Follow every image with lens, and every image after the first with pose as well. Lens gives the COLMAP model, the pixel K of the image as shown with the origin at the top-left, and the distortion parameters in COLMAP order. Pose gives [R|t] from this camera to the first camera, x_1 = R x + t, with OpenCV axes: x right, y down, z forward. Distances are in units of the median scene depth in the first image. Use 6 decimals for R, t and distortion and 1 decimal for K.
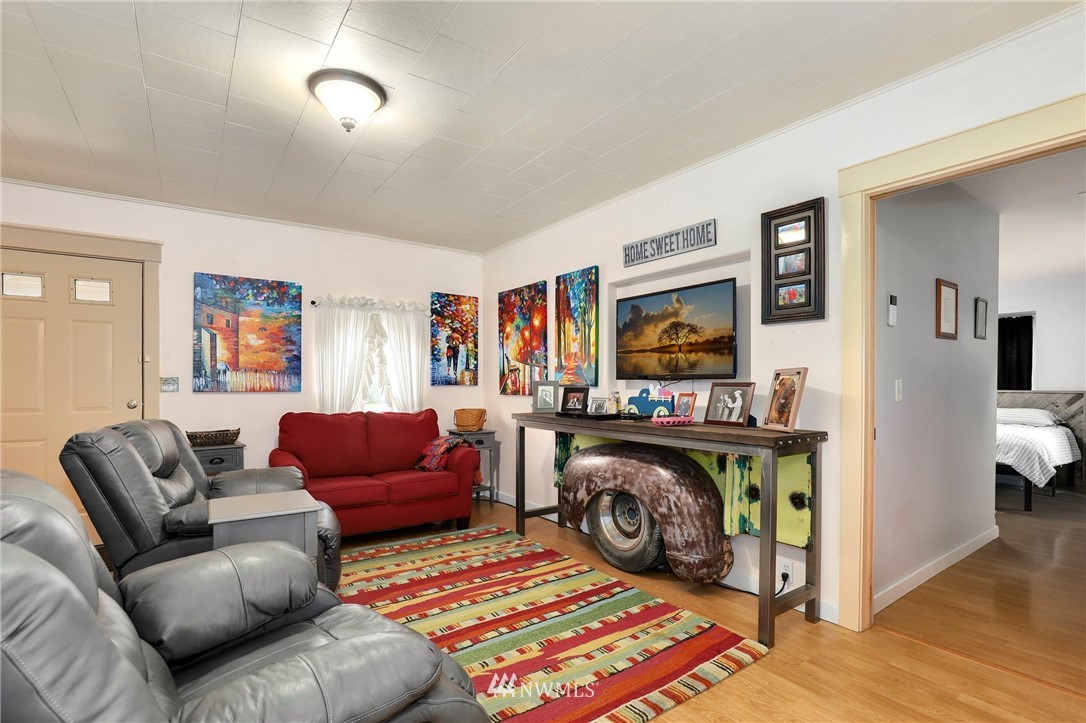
lens RADIAL K [[518.2, 0, 552.3], [0, 518.2, 384.6], [0, 0, 1]] dist [-0.022913, 0.000526]
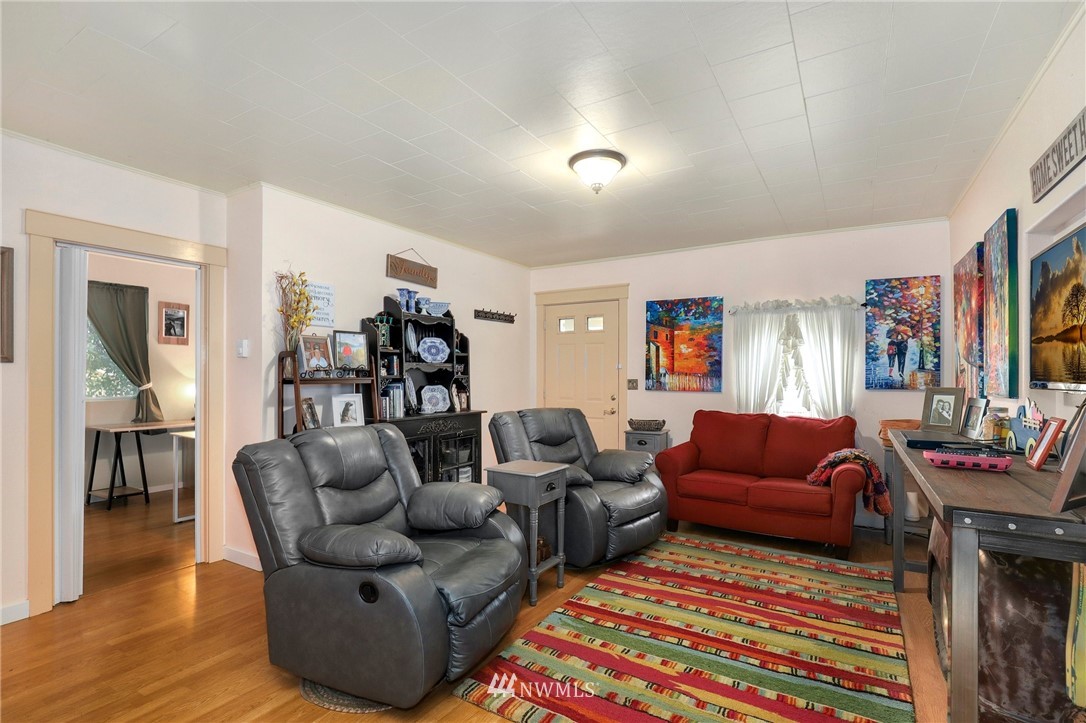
lens RADIAL K [[517.2, 0, 546.7], [0, 517.2, 373.9], [0, 0, 1]] dist [-0.001135, 0.000568]
pose [[0.390719, -0.002030, -0.920508, 0.490886], [-0.008454, 0.999947, -0.005793, -0.020104], [0.920471, 0.010046, 0.390682, 0.251968]]
